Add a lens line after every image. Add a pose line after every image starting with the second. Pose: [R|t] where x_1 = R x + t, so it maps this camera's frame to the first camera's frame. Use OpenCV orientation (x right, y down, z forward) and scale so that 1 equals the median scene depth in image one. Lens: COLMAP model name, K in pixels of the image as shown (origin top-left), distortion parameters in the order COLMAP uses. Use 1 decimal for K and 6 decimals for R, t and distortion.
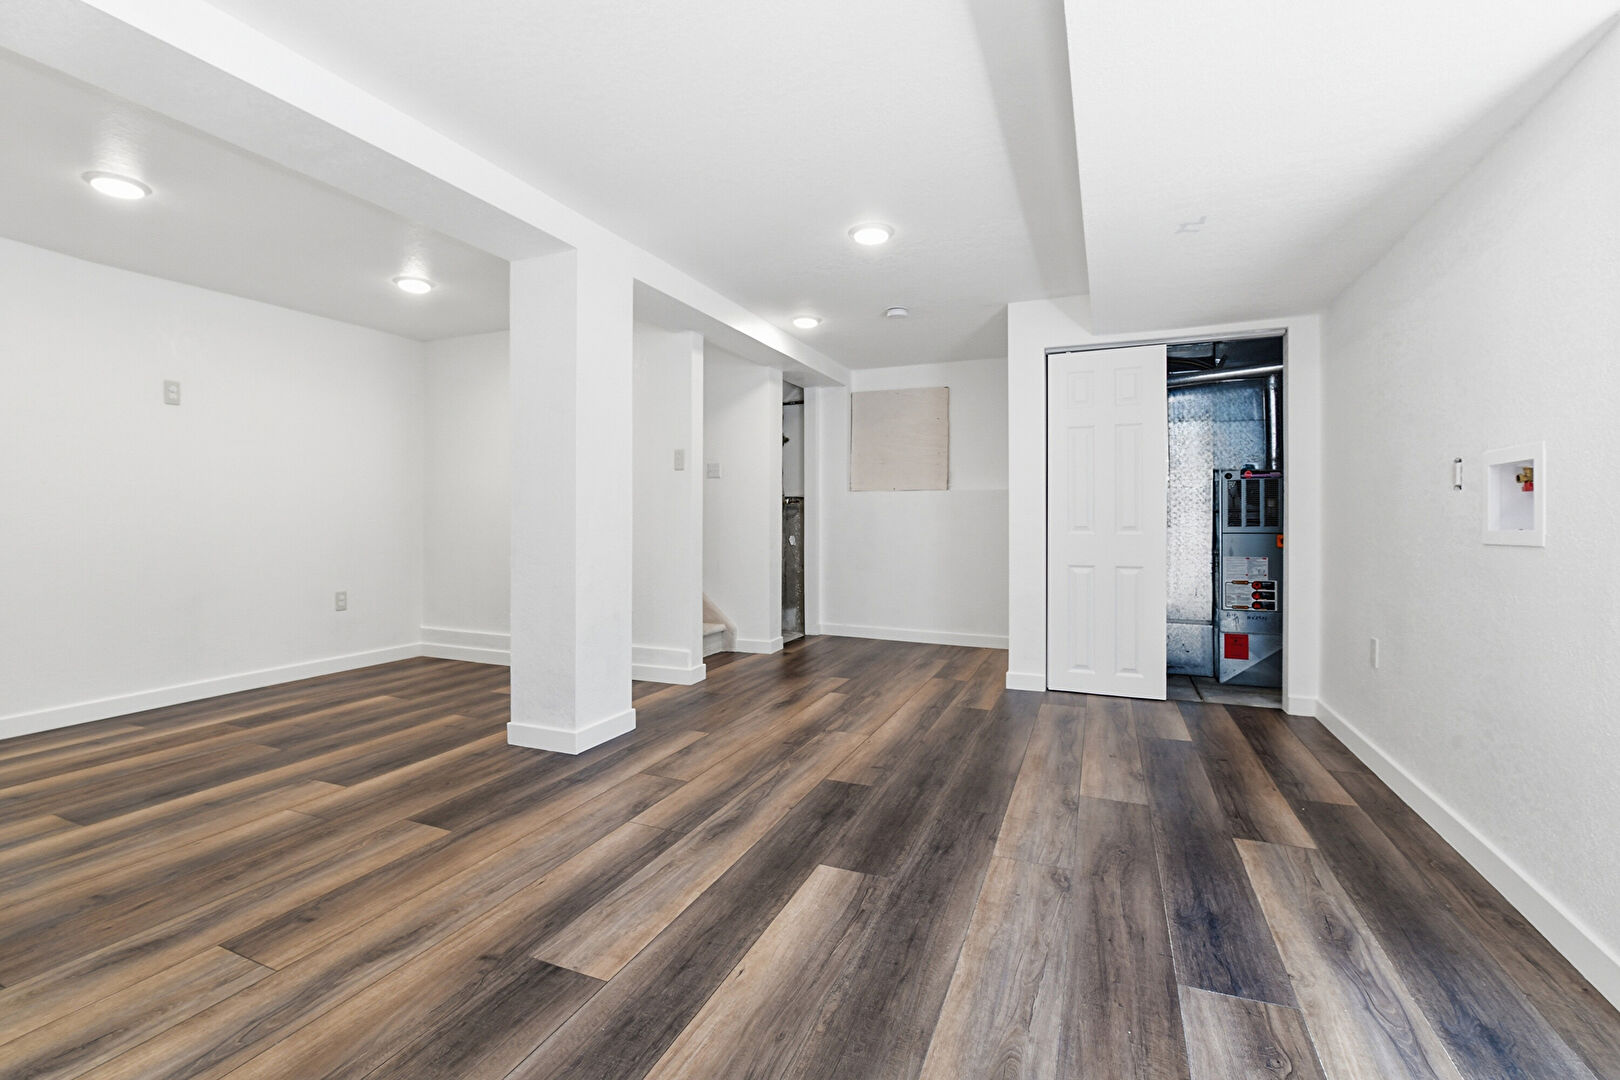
lens RADIAL K [[714.9, 0, 808.3], [0, 714.9, 524.0], [0, 0, 1]] dist [-0.014640, -0.004730]
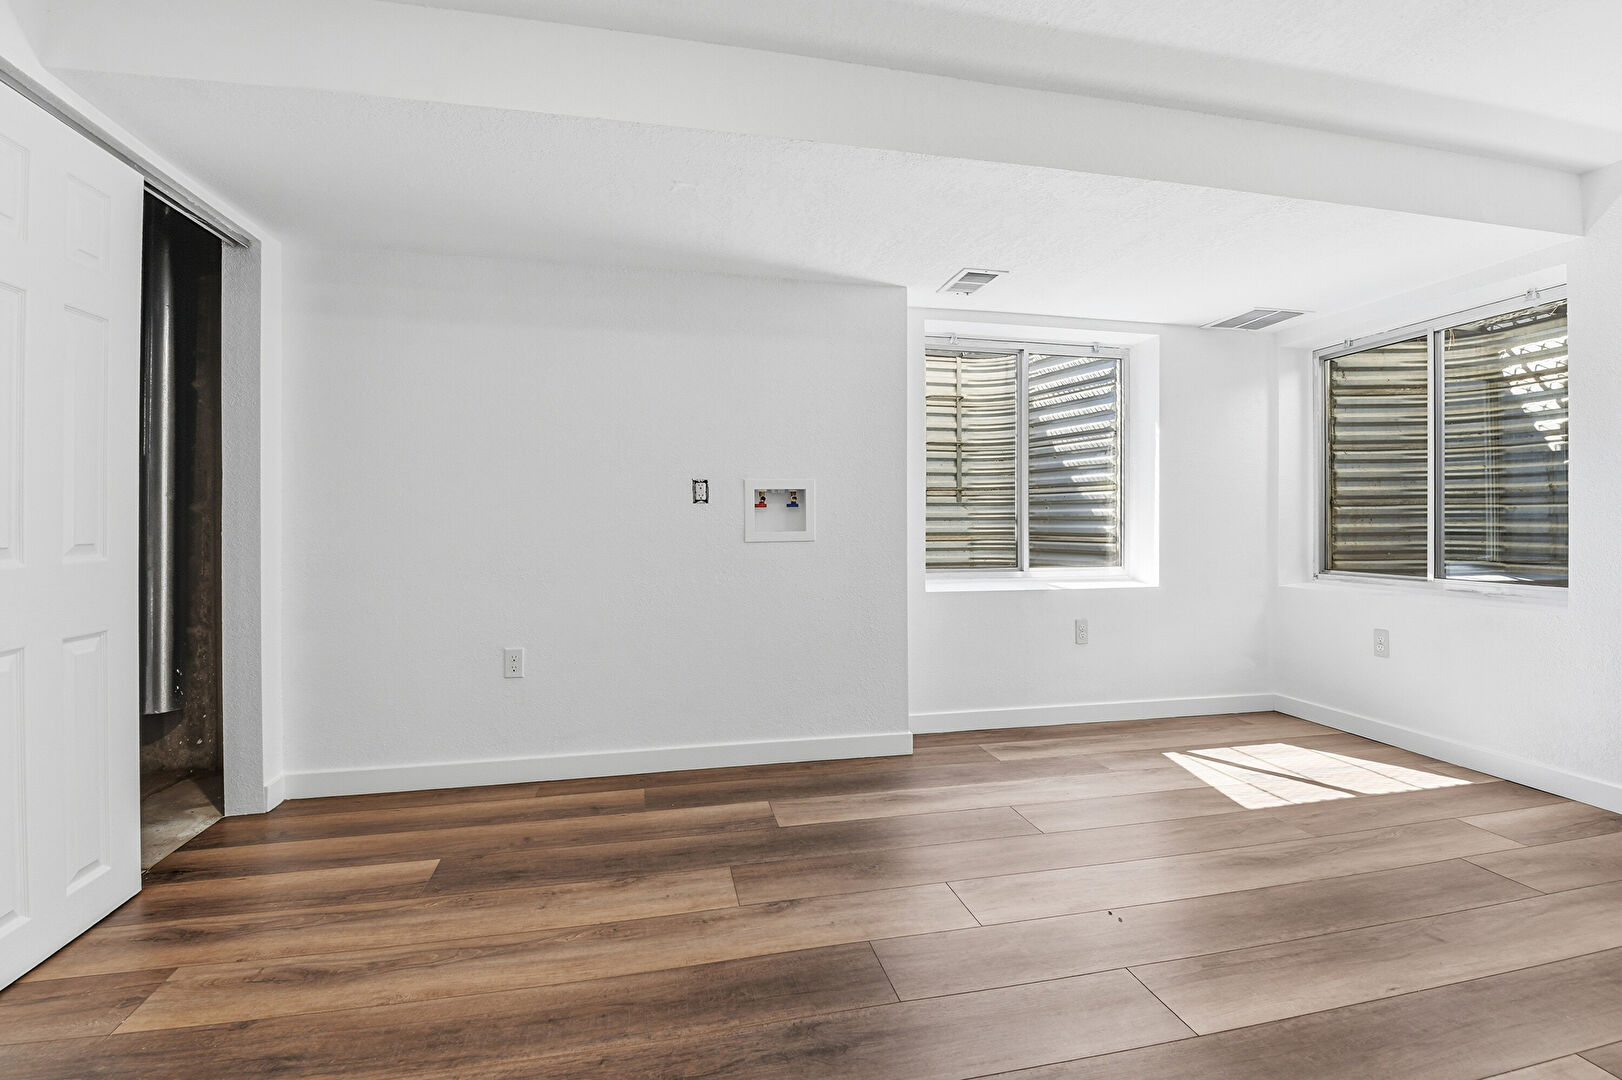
lens RADIAL K [[715.8, 0, 801.8], [0, 715.8, 532.4], [0, 0, 1]] dist [-0.014640, -0.004730]
pose [[-0.571872, -0.013553, 0.820231, -0.290311], [0.008993, 0.999700, 0.022789, -0.022358], [-0.820294, 0.020409, -0.571578, 1.556786]]
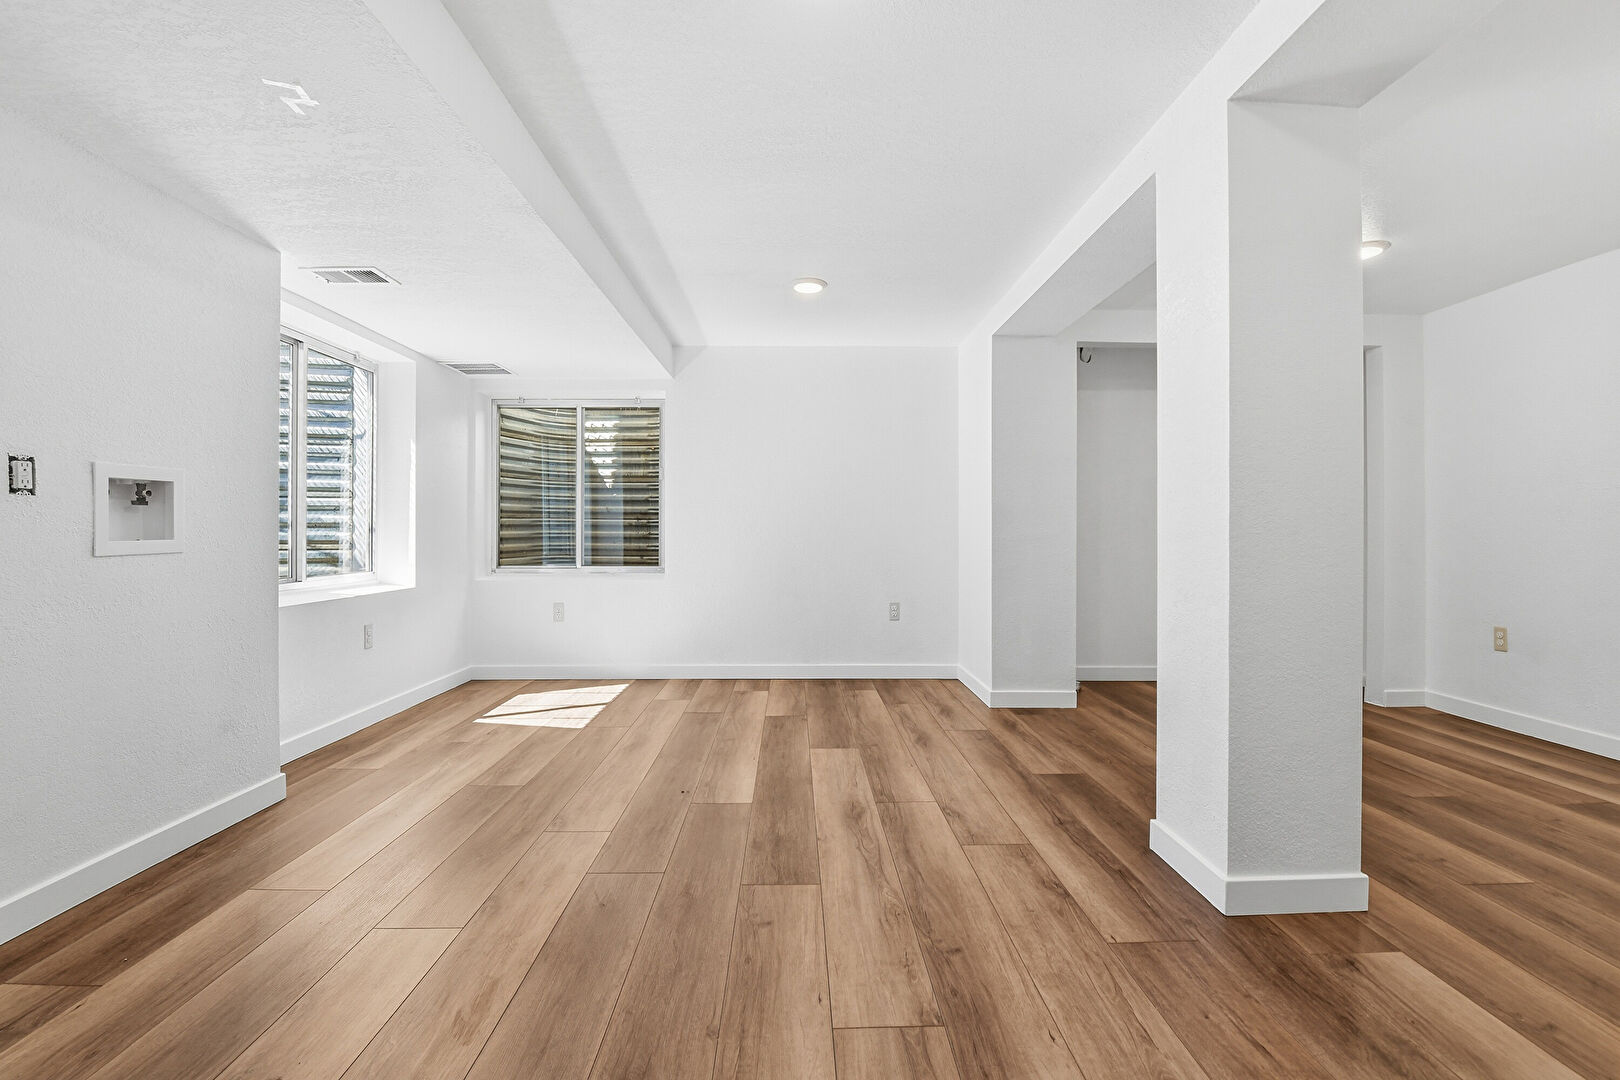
lens RADIAL K [[714.9, 0, 815.9], [0, 714.9, 539.0], [0, 0, 1]] dist [-0.014640, -0.004730]
pose [[-0.910107, 0.000807, -0.414372, 0.406181], [-0.008090, 0.999773, 0.019716, -0.020290], [0.414294, 0.021295, -0.909894, 2.027065]]
